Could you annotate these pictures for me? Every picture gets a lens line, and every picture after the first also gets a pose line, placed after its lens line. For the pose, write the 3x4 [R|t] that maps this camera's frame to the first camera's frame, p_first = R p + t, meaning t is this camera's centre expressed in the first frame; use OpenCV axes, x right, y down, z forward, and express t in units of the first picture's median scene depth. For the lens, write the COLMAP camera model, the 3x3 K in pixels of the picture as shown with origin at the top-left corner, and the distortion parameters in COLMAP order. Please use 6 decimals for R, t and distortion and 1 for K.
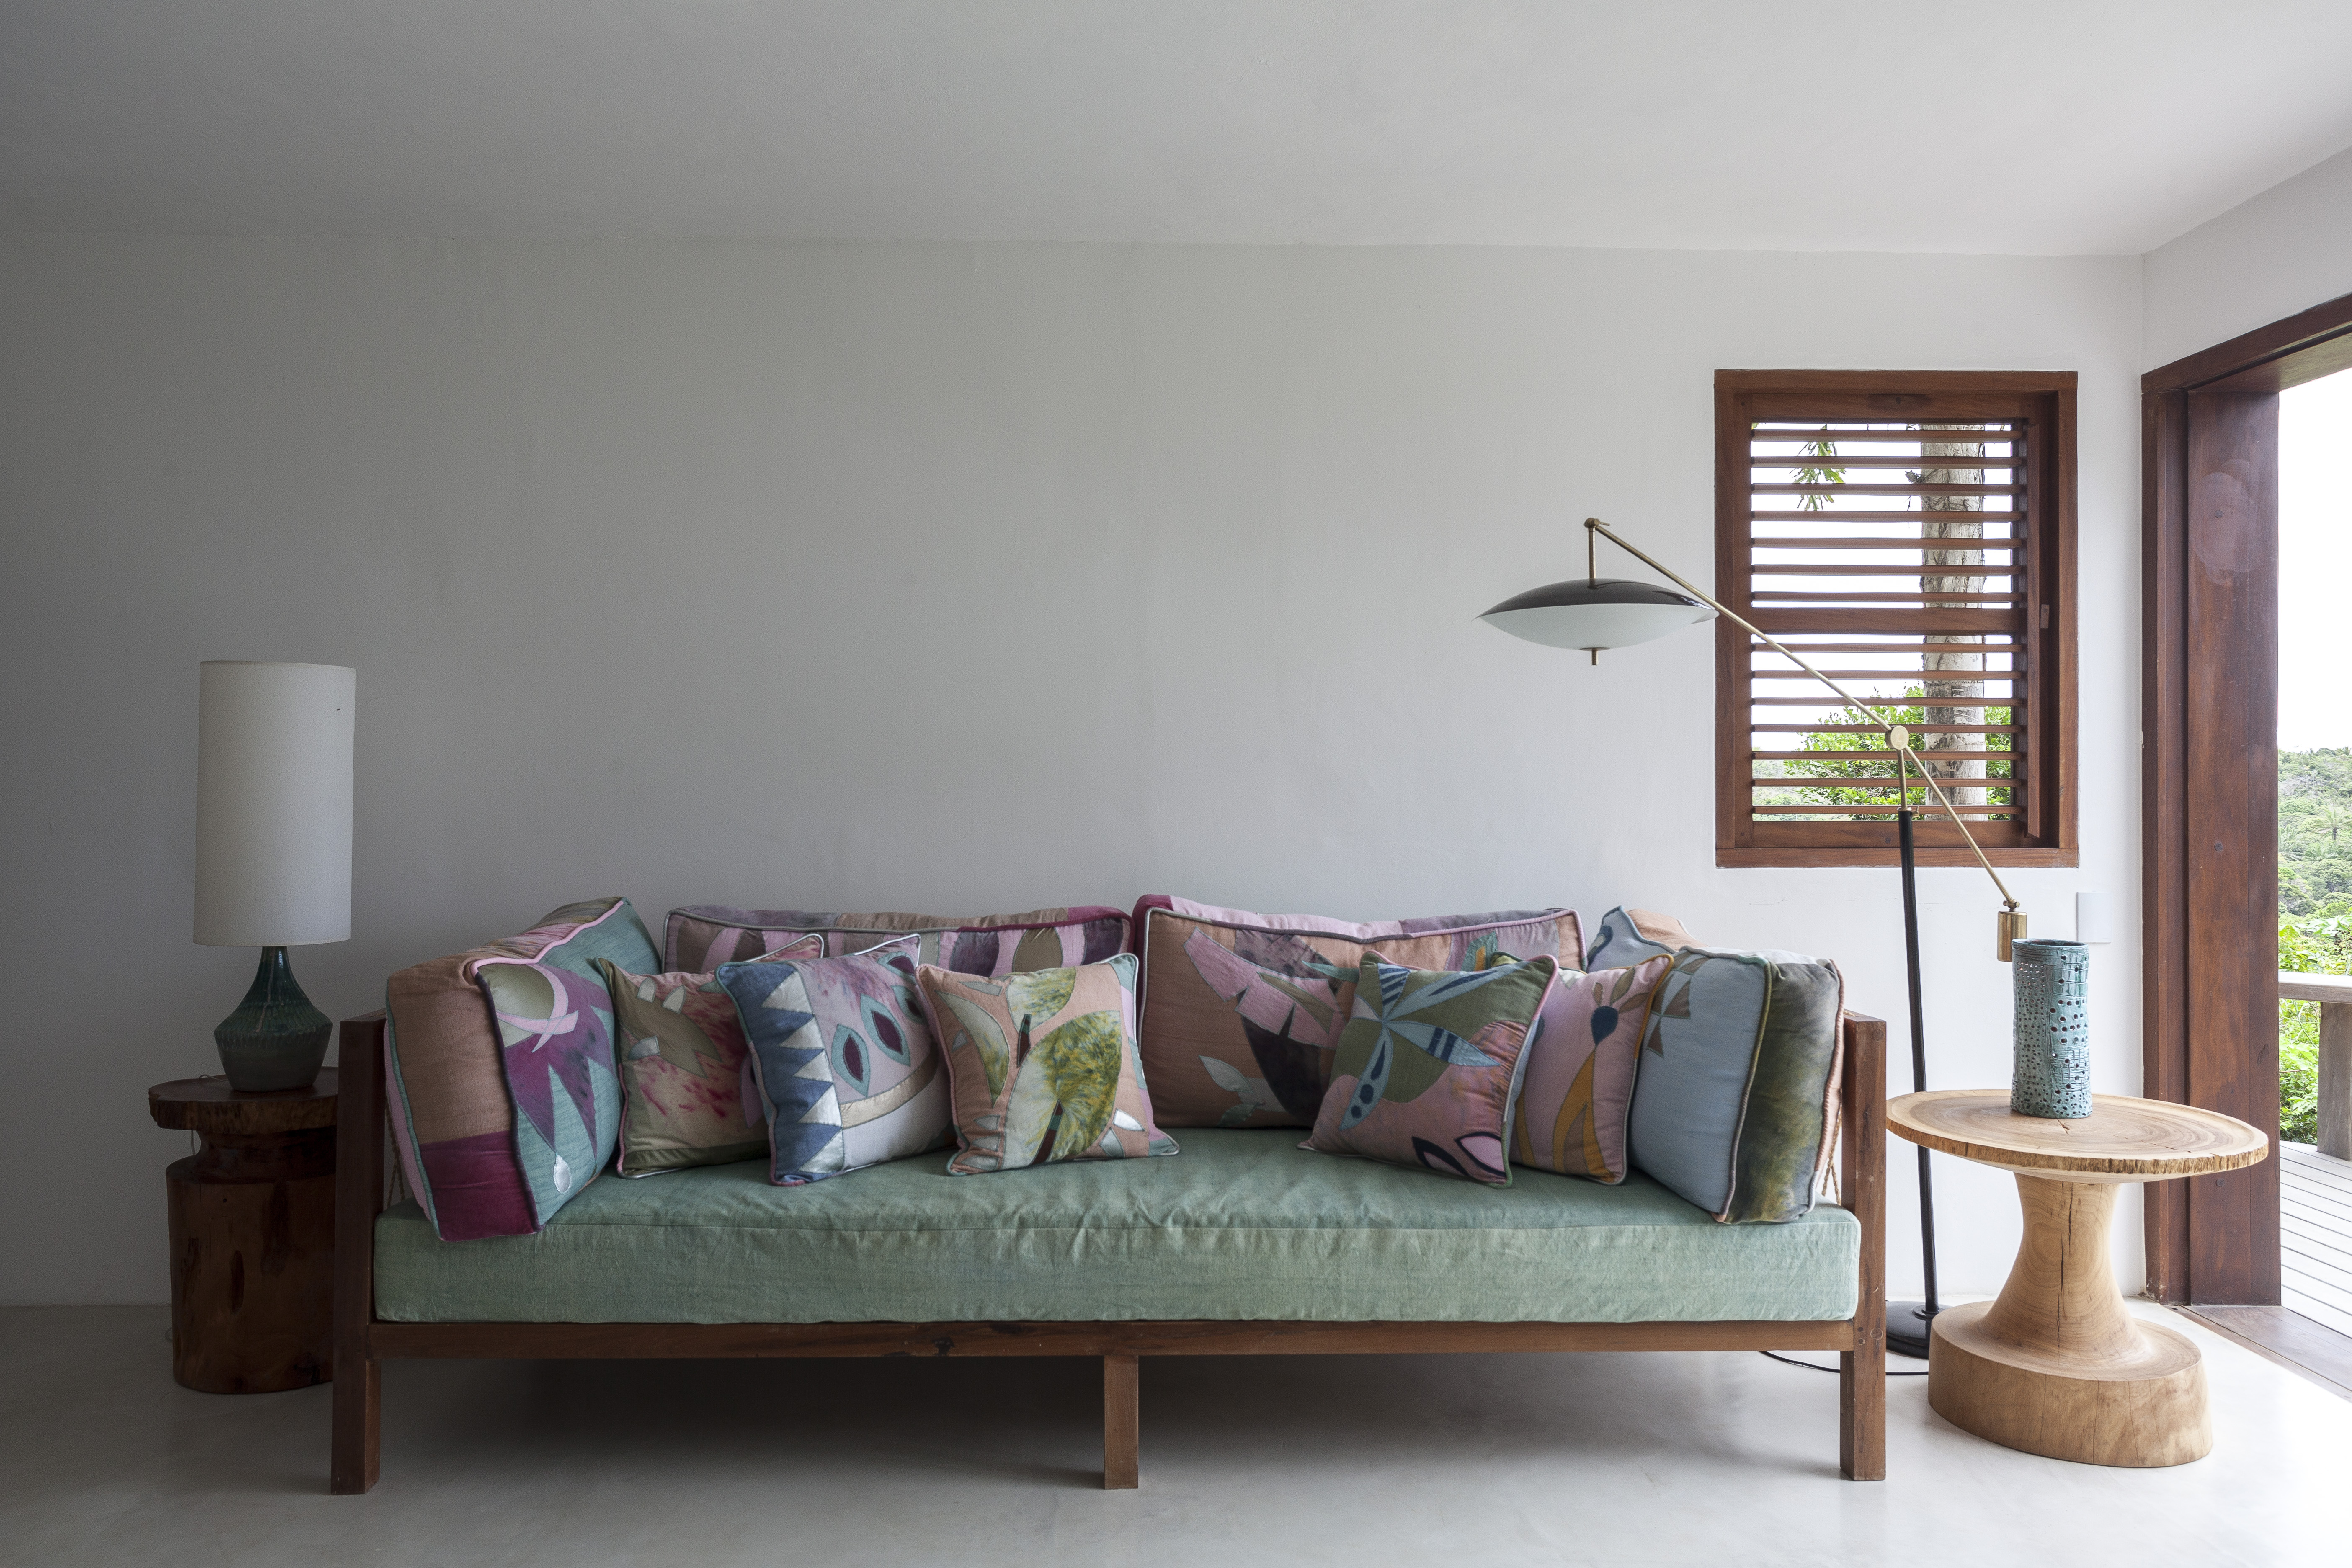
lens RADIAL K [[1677.8, 0, 1176.0], [0, 1677.8, 784.0], [0, 0, 1]] dist [0.001842, 0.000150]
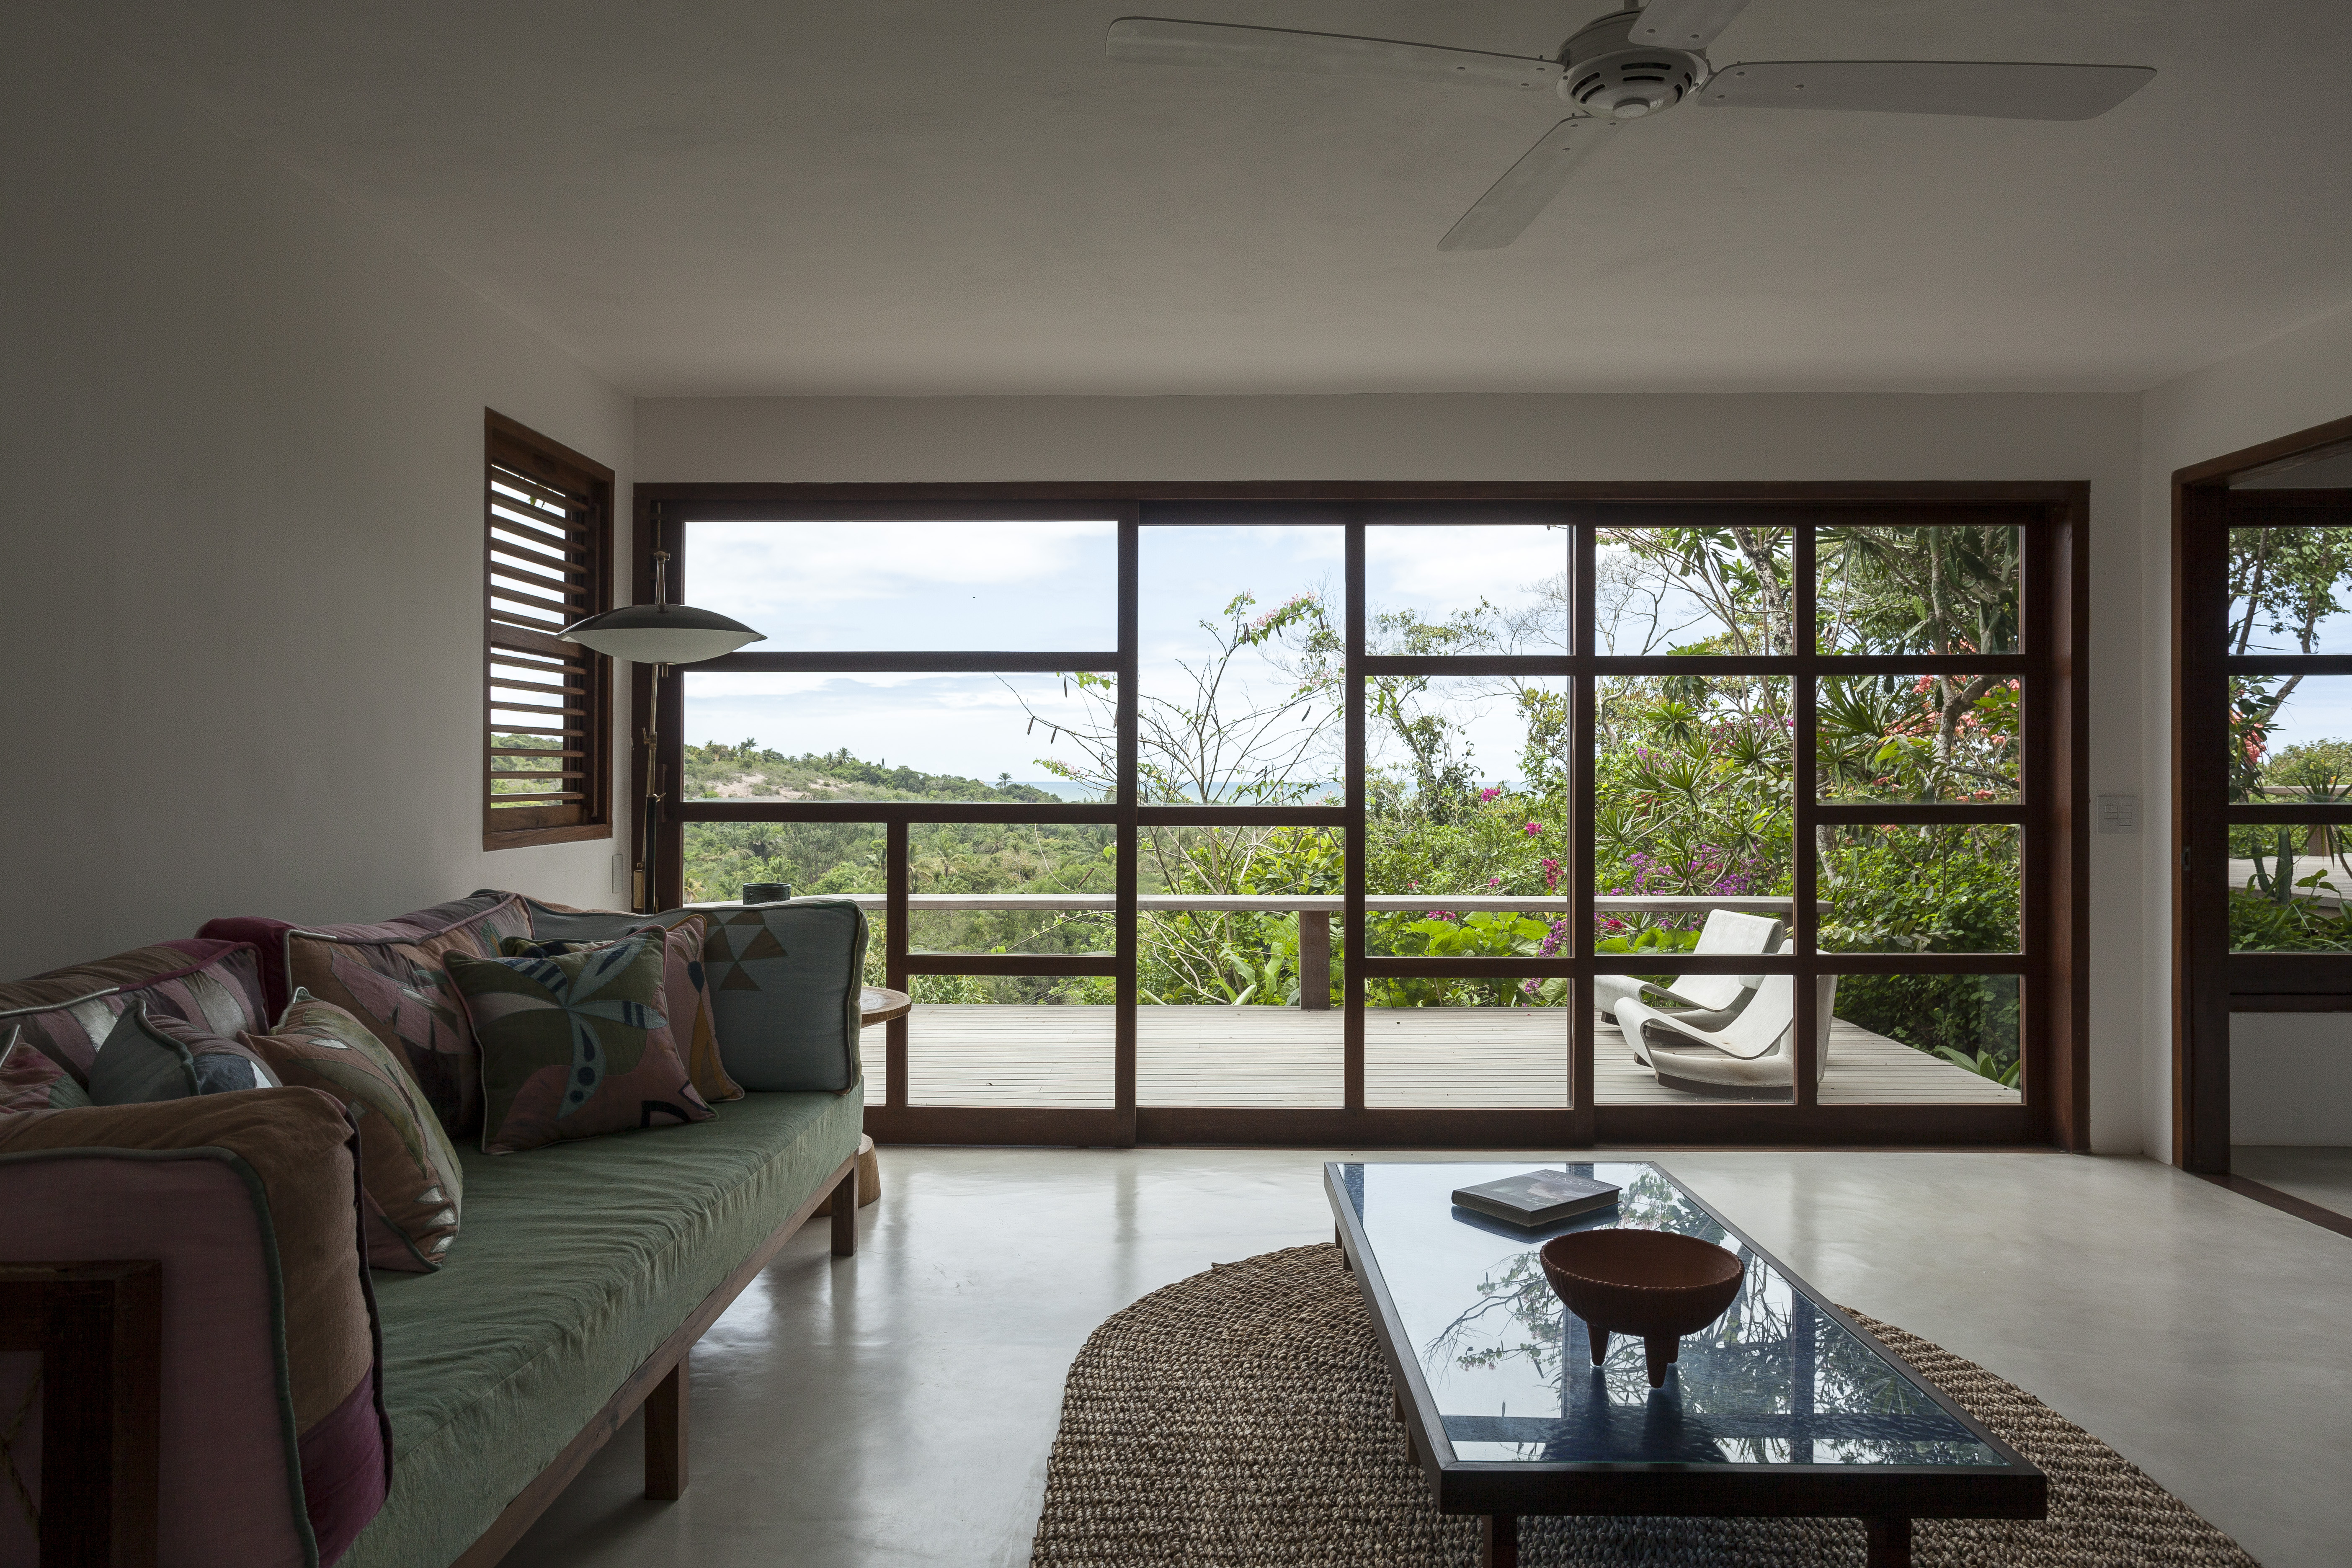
lens RADIAL K [[1556.4, 0, 1176.0], [0, 1556.4, 784.0], [0, 0, 1]] dist [0.000407, 0.000105]
pose [[0.039725, -0.007018, 0.999186, -0.772769], [-0.006694, 0.999951, 0.007290, -0.006367], [-0.999188, -0.006978, 0.039676, 0.548208]]
